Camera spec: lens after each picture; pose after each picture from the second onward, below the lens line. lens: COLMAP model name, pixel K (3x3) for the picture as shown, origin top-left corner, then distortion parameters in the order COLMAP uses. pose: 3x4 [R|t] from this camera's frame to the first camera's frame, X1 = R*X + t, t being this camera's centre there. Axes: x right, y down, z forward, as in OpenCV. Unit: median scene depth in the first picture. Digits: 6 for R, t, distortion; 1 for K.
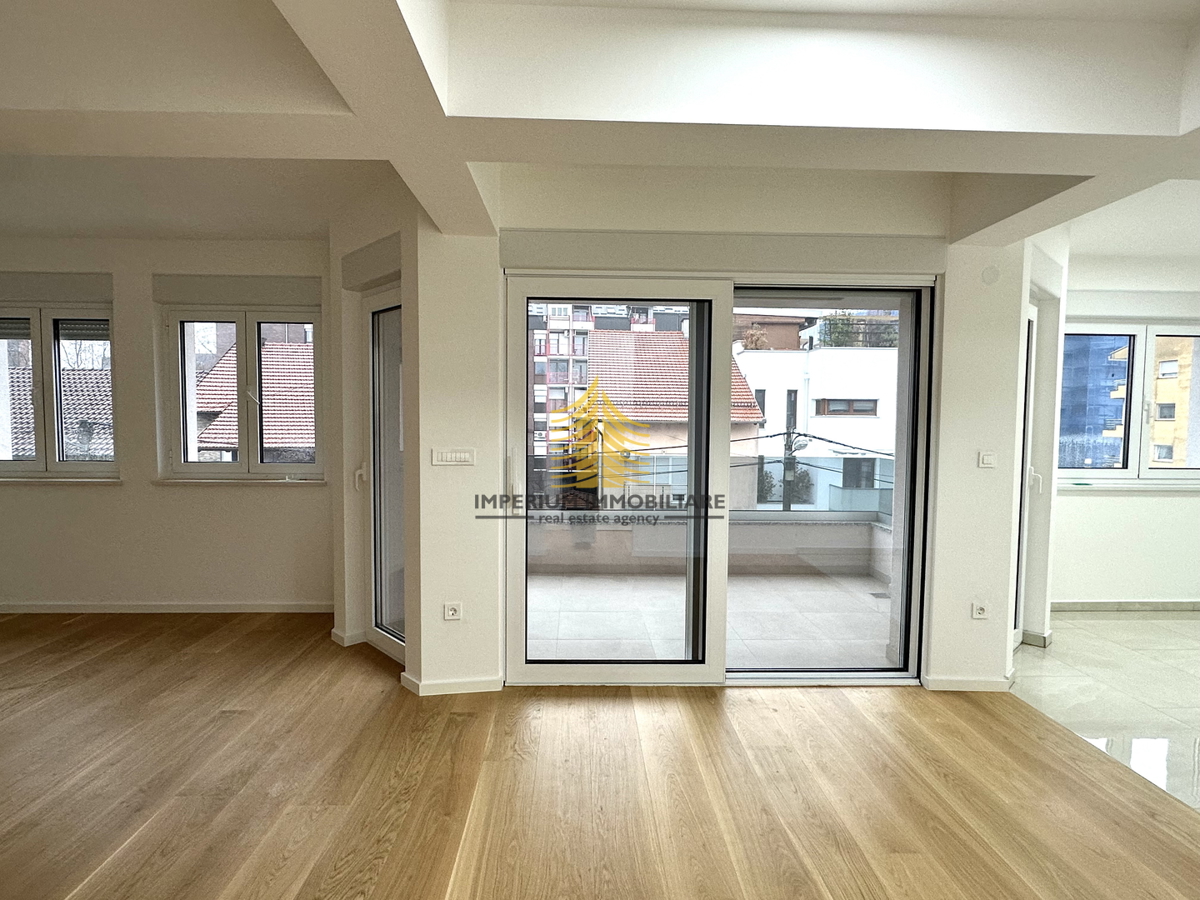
lens RADIAL K [[631.6, 0, 600.0], [0, 631.6, 450.0], [0, 0, 1]] dist [-0.003933, -0.000025]
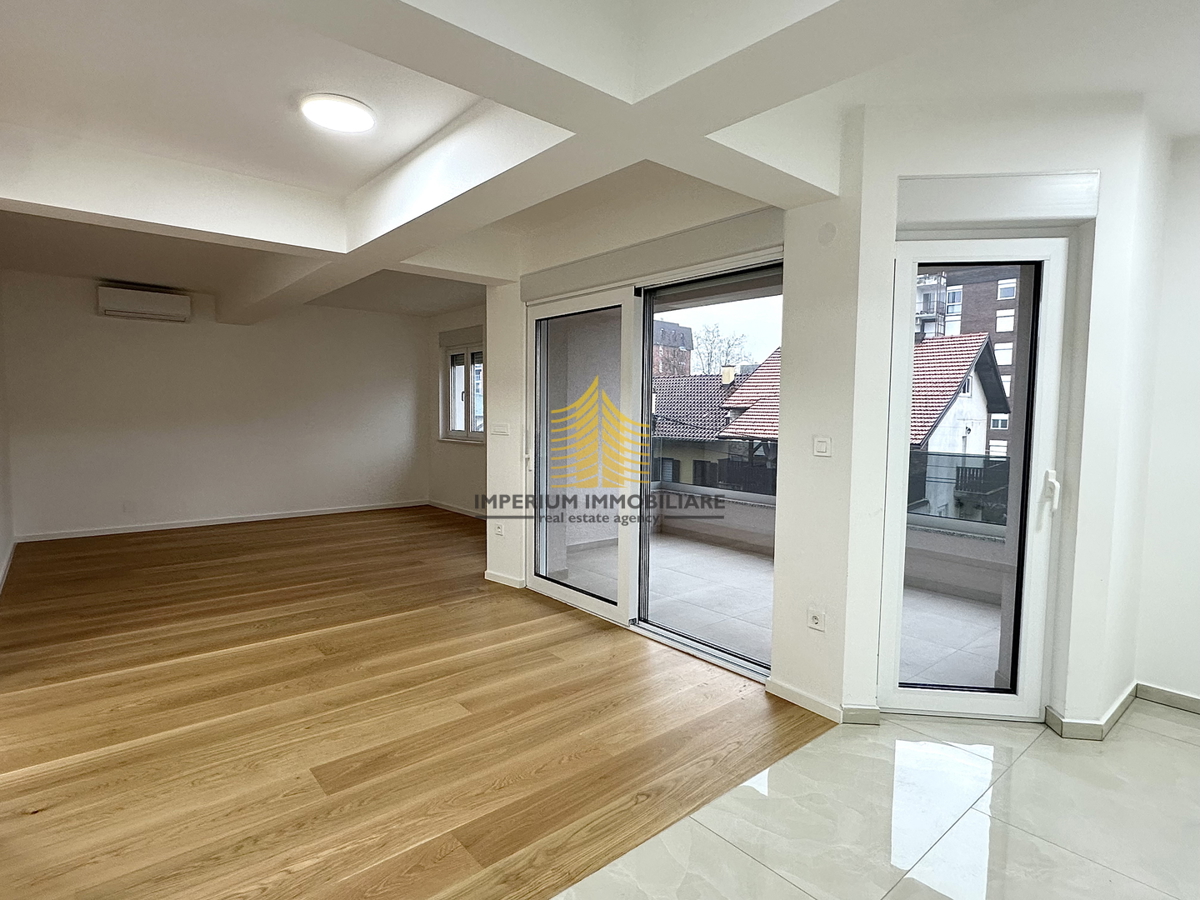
lens RADIAL K [[631.6, 0, 600.0], [0, 631.6, 450.0], [0, 0, 1]] dist [-0.003933, -0.000025]
pose [[0.622181, 0.047166, -0.781452, 1.085031], [-0.042904, 0.998738, 0.026122, 0.009104], [0.781697, 0.017275, 0.623419, 0.213818]]
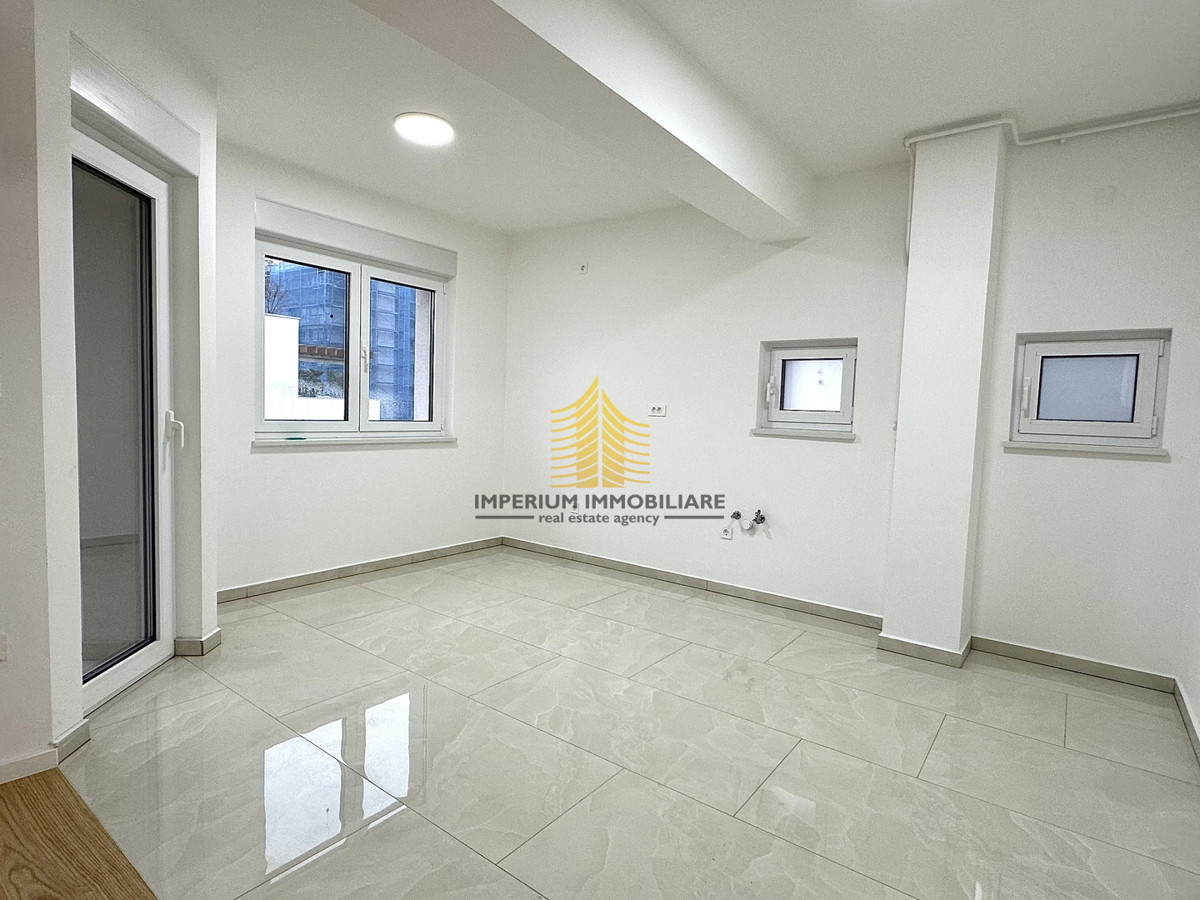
lens RADIAL K [[630.9, 0, 596.2], [0, 630.9, 455.2], [0, 0, 1]] dist [-0.006191, -0.001329]
pose [[0.631168, -0.043473, 0.774427, 0.517631], [0.008762, 0.998764, 0.048925, 0.054652], [-0.775596, -0.024094, 0.630769, 0.213392]]
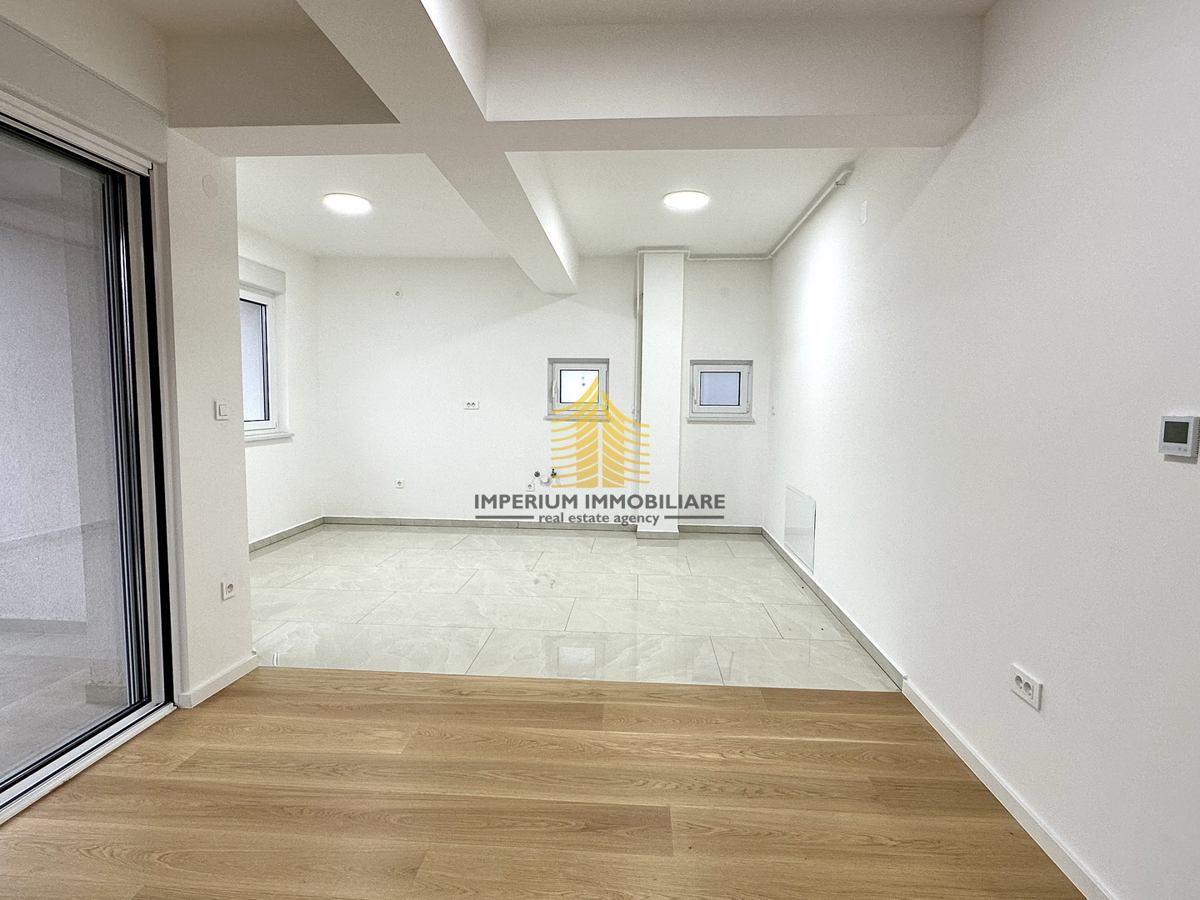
lens RADIAL K [[631.6, 0, 600.0], [0, 631.6, 450.0], [0, 0, 1]] dist [-0.003933, -0.000025]
pose [[0.100534, -0.087500, 0.991079, -0.173287], [0.039472, 0.995692, 0.083903, 0.016620], [-0.994150, 0.030684, 0.103555, 0.405005]]
